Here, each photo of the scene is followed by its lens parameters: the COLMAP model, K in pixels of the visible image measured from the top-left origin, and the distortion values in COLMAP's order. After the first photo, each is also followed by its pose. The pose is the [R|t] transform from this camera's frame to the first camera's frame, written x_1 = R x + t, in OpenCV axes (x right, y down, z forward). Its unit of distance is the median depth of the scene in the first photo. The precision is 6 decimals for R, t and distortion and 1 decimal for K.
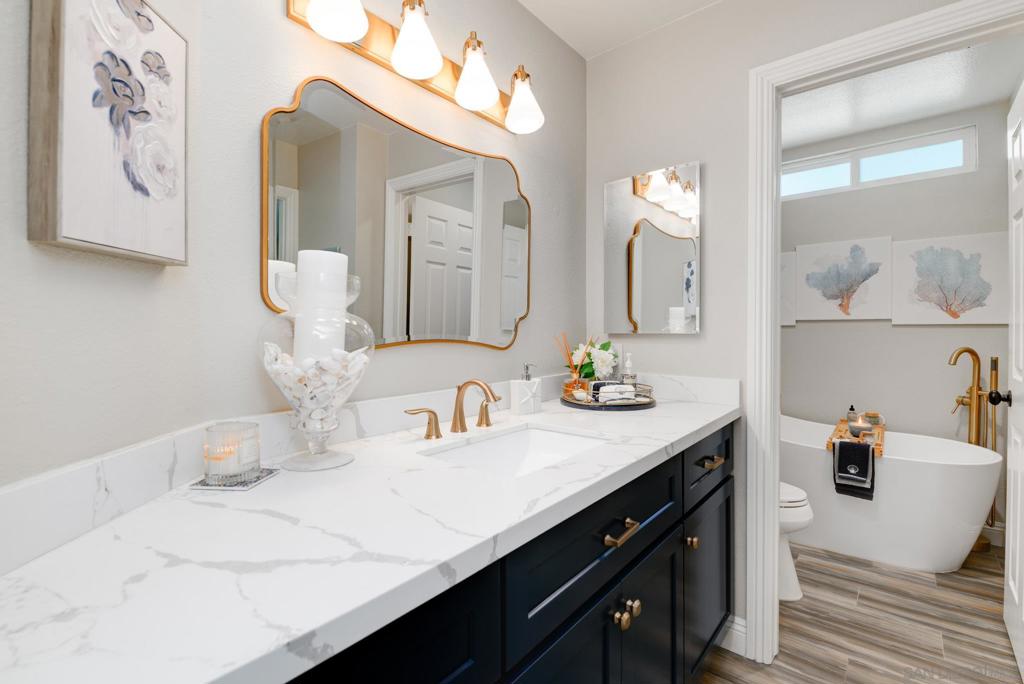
lens RADIAL K [[468.3, 0, 513.5], [0, 468.3, 338.0], [0, 0, 1]] dist [-0.000189, -0.001666]
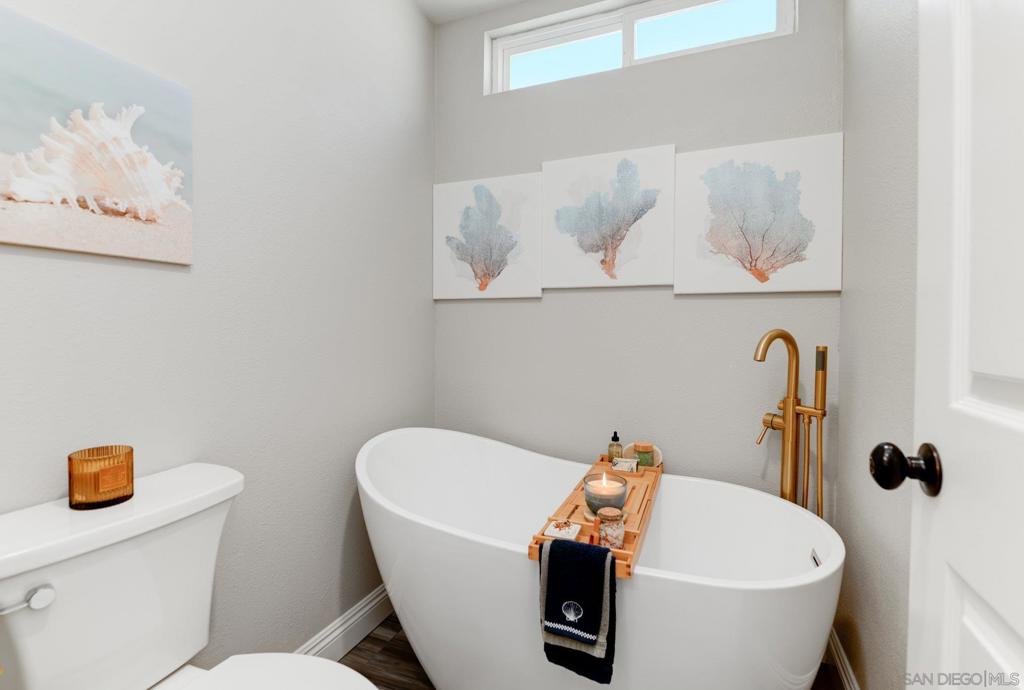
lens RADIAL K [[468.3, 0, 509.8], [0, 468.3, 341.3], [0, 0, 1]] dist [-0.000189, -0.001666]
pose [[0.958102, 0.000168, 0.286426, 0.471890], [-0.003639, 0.999926, 0.011587, 0.027249], [-0.286403, -0.012144, 0.958032, 0.526936]]
